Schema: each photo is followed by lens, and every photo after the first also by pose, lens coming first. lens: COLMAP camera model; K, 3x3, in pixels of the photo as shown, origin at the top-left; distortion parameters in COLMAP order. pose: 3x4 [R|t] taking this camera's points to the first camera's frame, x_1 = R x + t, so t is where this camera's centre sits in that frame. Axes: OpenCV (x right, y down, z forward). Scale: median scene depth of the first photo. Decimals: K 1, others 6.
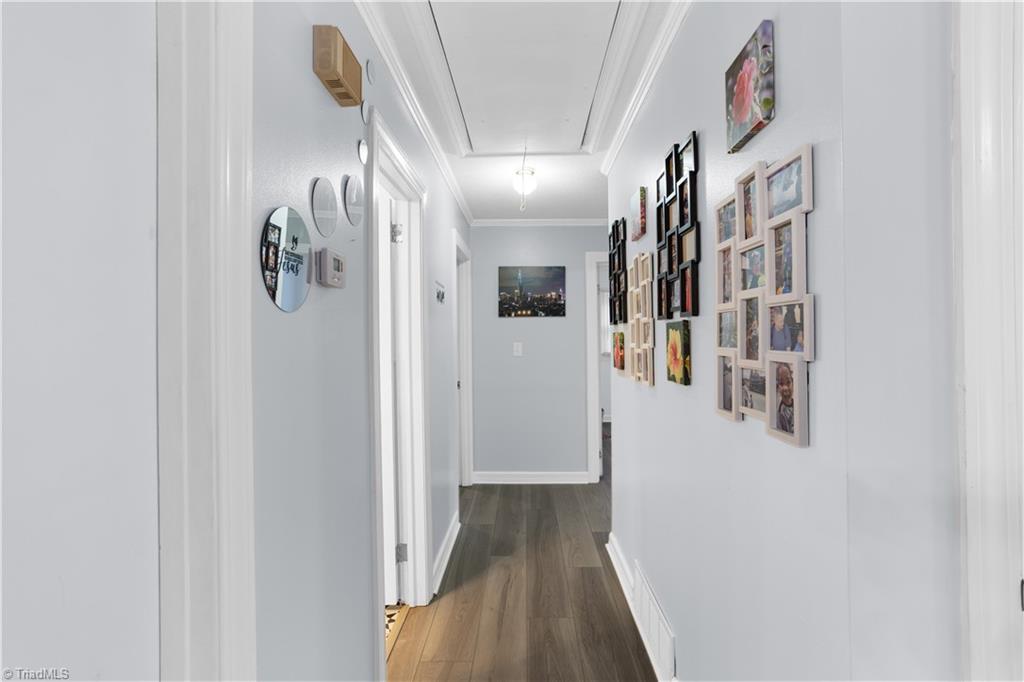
lens RADIAL K [[489.9, 0, 515.8], [0, 489.9, 335.4], [0, 0, 1]] dist [-0.048434, 0.026848]
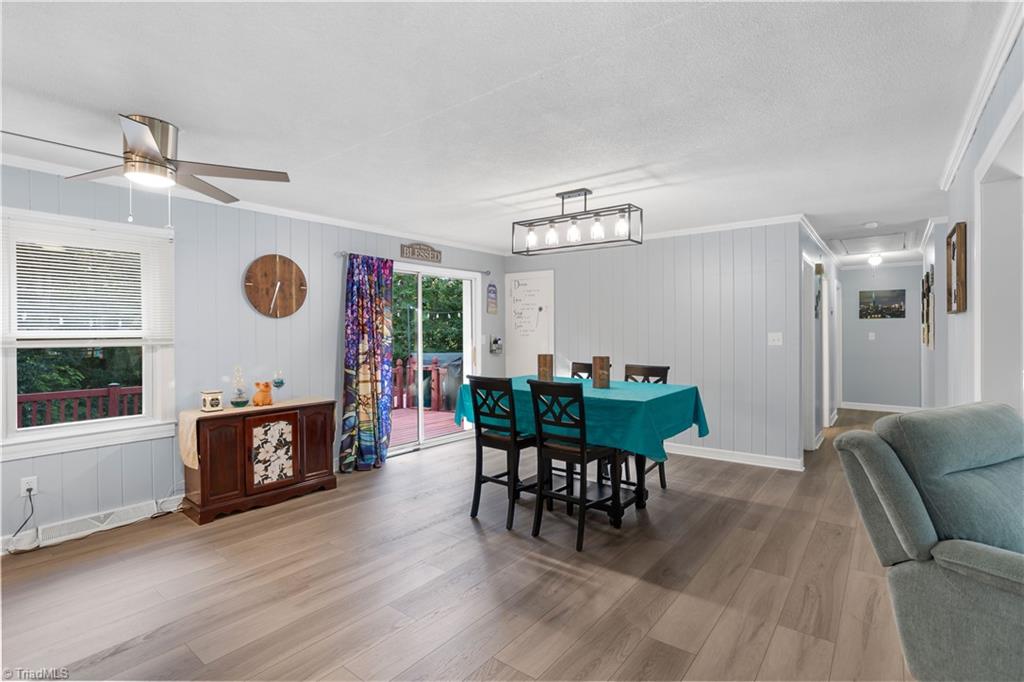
lens RADIAL K [[498.9, 0, 514.6], [0, 498.9, 336.2], [0, 0, 1]] dist [-0.038715, 0.032874]
pose [[0.809159, 0.006760, -0.587551, 0.006921], [0.004606, 0.999830, 0.017847, -0.011101], [0.587572, -0.017147, 0.808990, -1.270721]]
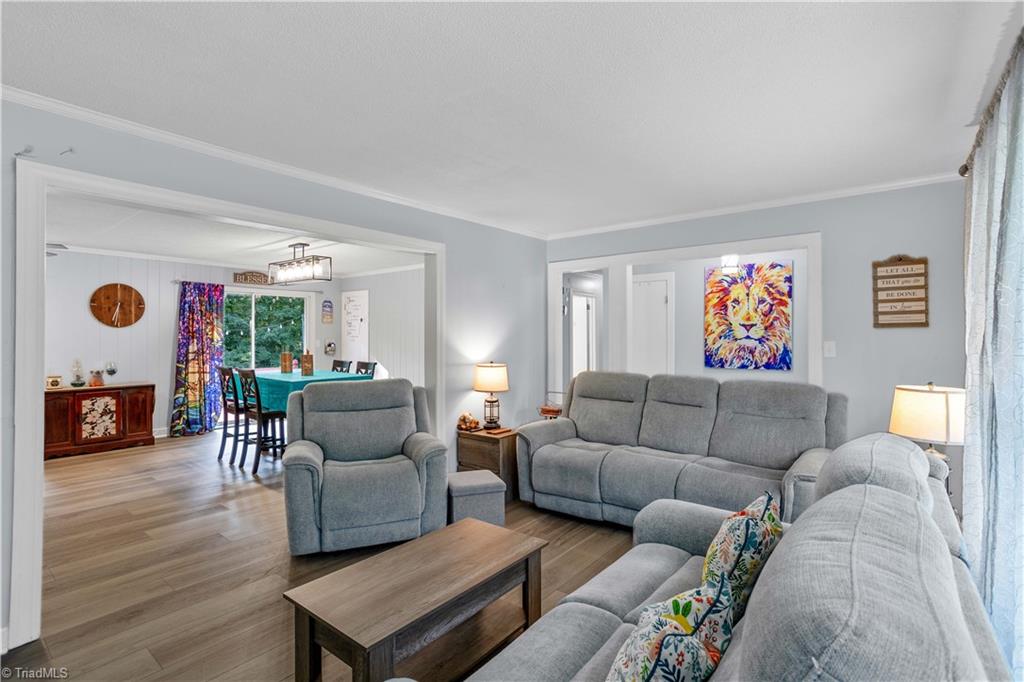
lens RADIAL K [[498.9, 0, 514.6], [0, 498.9, 336.2], [0, 0, 1]] dist [-0.038715, 0.032874]
pose [[0.799388, 0.004746, -0.600797, 0.828919], [-0.000379, 0.999973, 0.007395, -0.017445], [0.600816, -0.005684, 0.799367, -1.198932]]
